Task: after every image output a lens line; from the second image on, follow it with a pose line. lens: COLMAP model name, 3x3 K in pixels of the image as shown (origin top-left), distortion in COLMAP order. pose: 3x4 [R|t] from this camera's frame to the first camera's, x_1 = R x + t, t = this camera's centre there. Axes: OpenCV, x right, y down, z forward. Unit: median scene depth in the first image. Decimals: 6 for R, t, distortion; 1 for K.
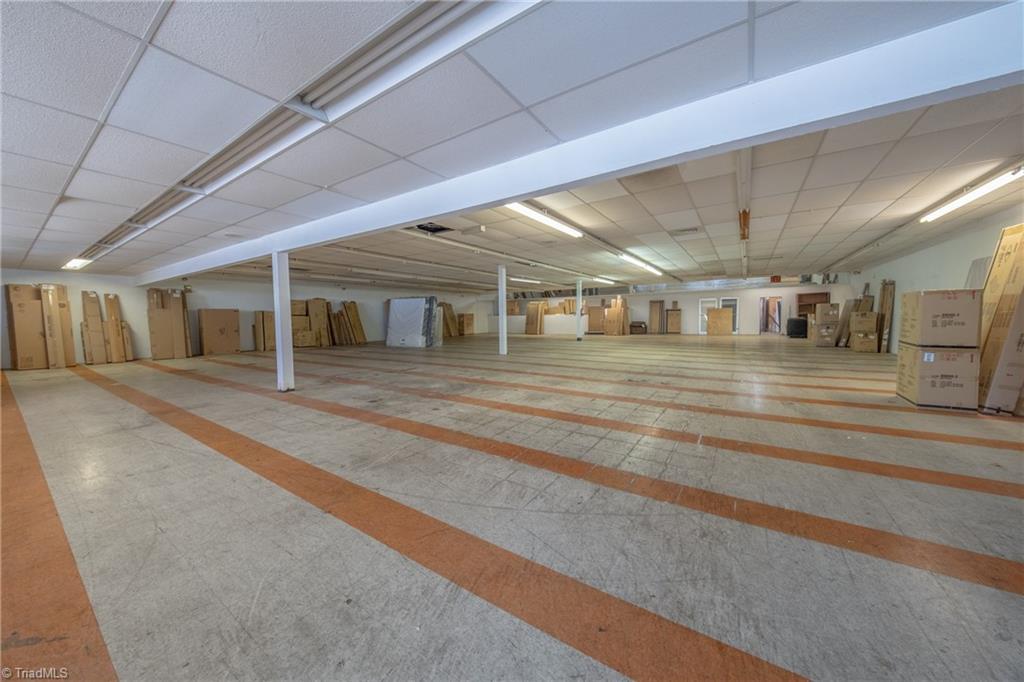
lens RADIAL K [[348.8, 0, 513.9], [0, 348.8, 330.6], [0, 0, 1]] dist [0.018269, -0.009777]
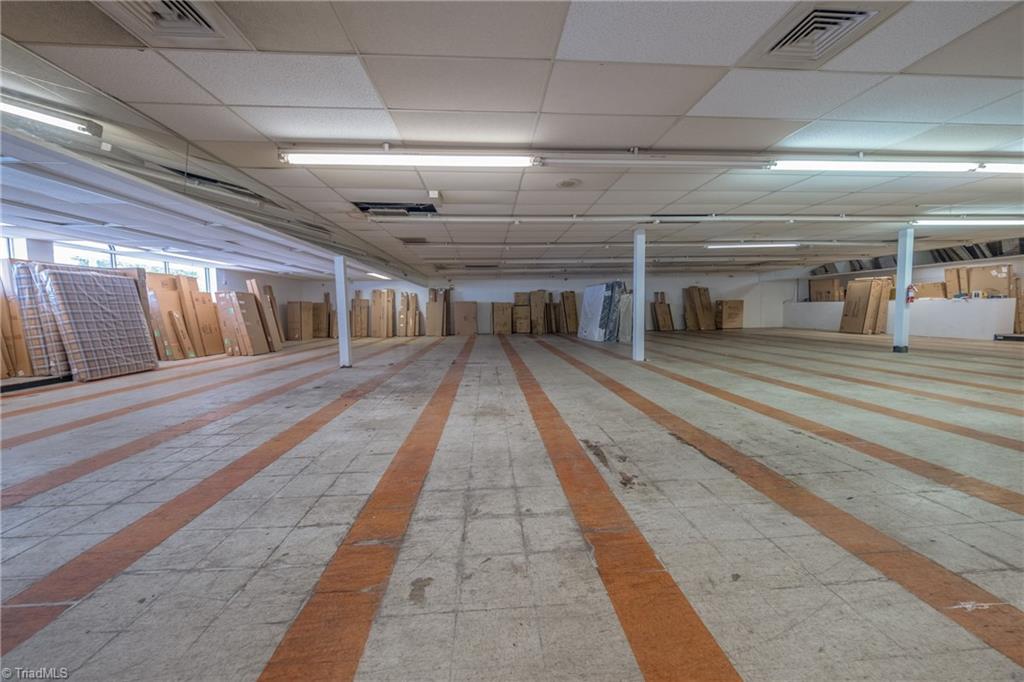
lens RADIAL K [[348.8, 0, 513.9], [0, 348.8, 330.6], [0, 0, 1]] dist [0.018269, -0.009777]
pose [[0.613283, 0.049641, -0.788302, 0.326794], [-0.023597, 0.998729, 0.044533, -0.013550], [0.789511, -0.008710, 0.613674, 0.330064]]
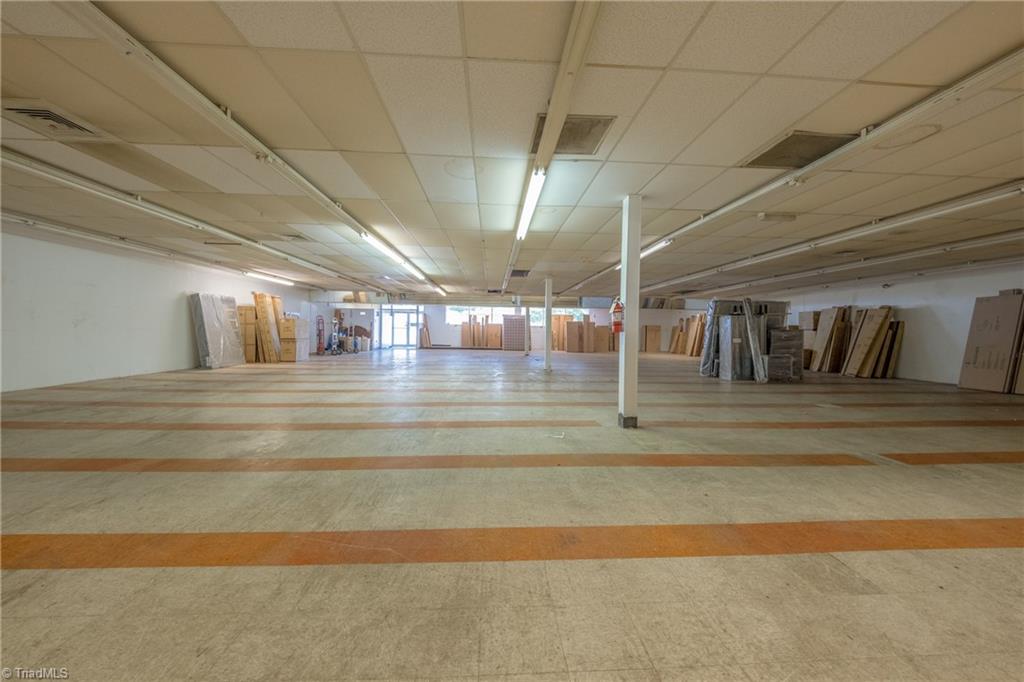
lens RADIAL K [[368.5, 0, 511.4], [0, 368.5, 327.0], [0, 0, 1]] dist [0.001786, -0.004161]
pose [[-0.801682, -0.005782, -0.597723, 0.576696], [-0.029393, 0.999125, 0.029758, -0.066083], [0.597028, 0.041425, -0.801150, 1.520377]]
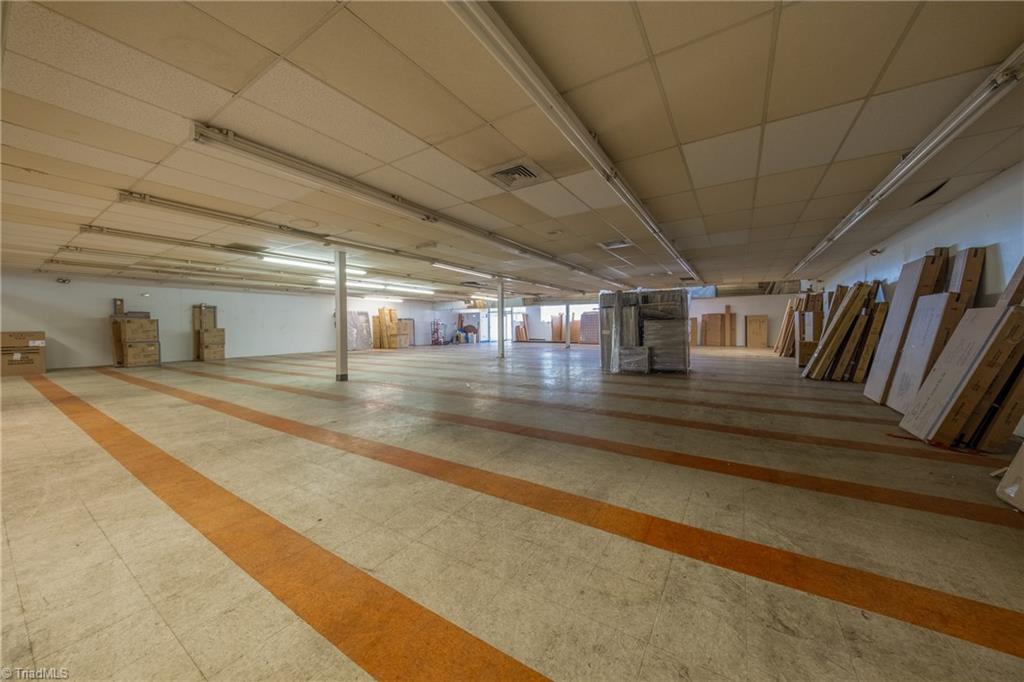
lens RADIAL K [[348.8, 0, 513.9], [0, 348.8, 330.6], [0, 0, 1]] dist [0.018269, -0.009777]
pose [[-0.999731, 0.020819, -0.010208, -0.061018], [0.020247, 0.998374, 0.053290, -0.077866], [0.011301, 0.053069, -0.998527, 1.949050]]
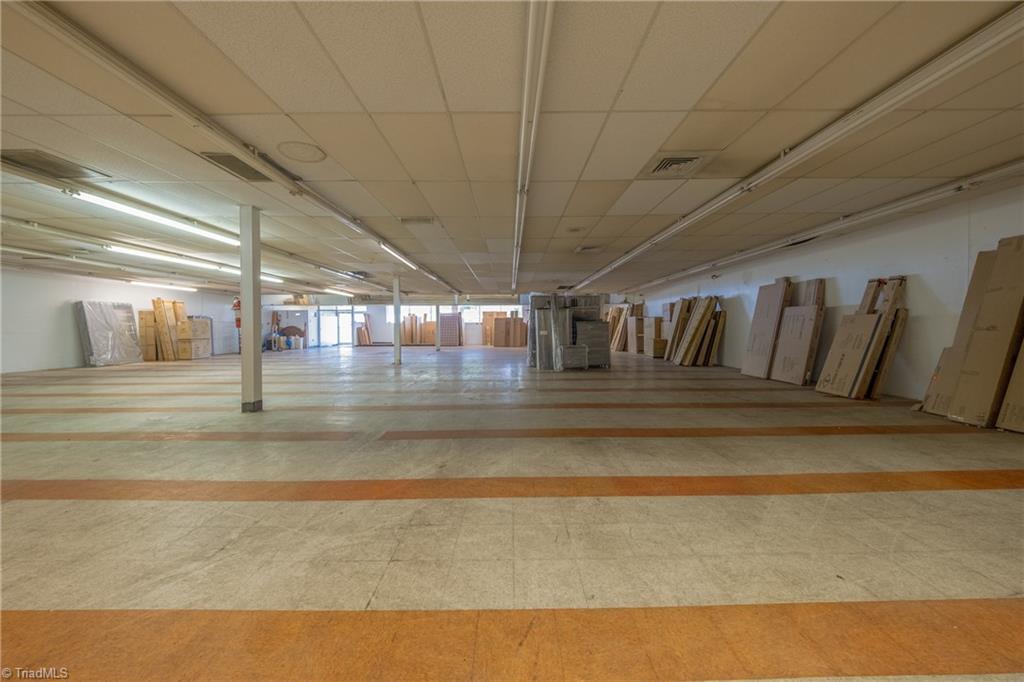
lens RADIAL K [[348.8, 0, 513.9], [0, 348.8, 330.6], [0, 0, 1]] dist [0.018269, -0.009777]
pose [[-0.829450, 0.022586, -0.558124, 0.228919], [-0.006542, 0.998721, 0.050139, -0.072990], [0.558543, 0.045239, -0.828241, 1.802816]]
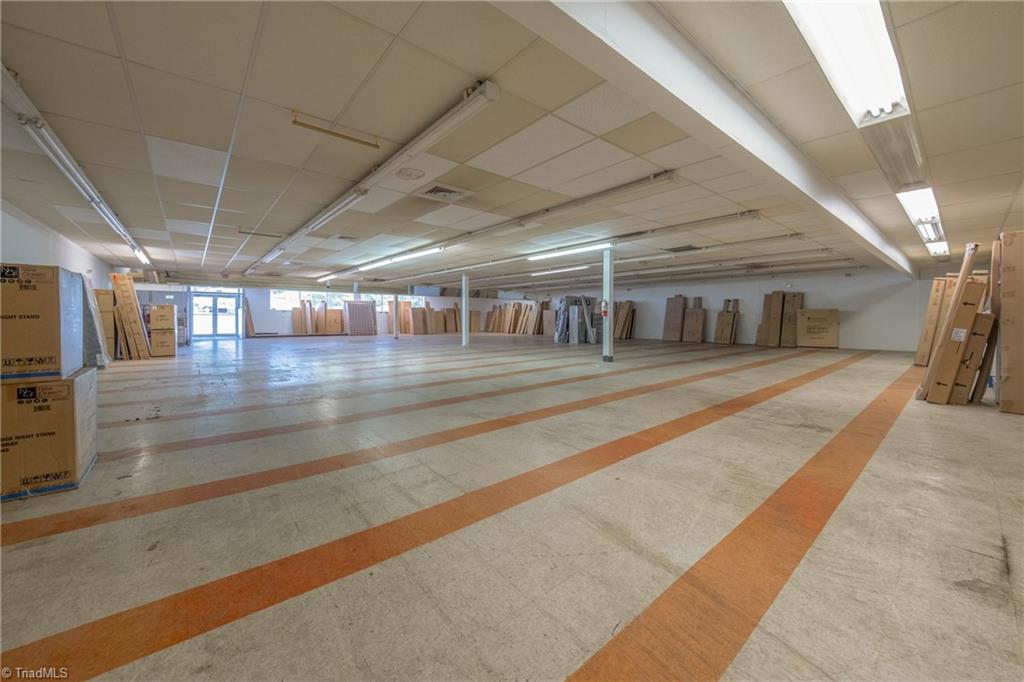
lens RADIAL K [[365.4, 0, 508.9], [0, 365.4, 325.1], [0, 0, 1]] dist [-0.010431, 0.000078]
pose [[-0.292428, 0.033720, -0.955693, 1.031327], [-0.036862, 0.998238, 0.046500, -0.063139], [0.955577, 0.048826, -0.290670, 1.335326]]
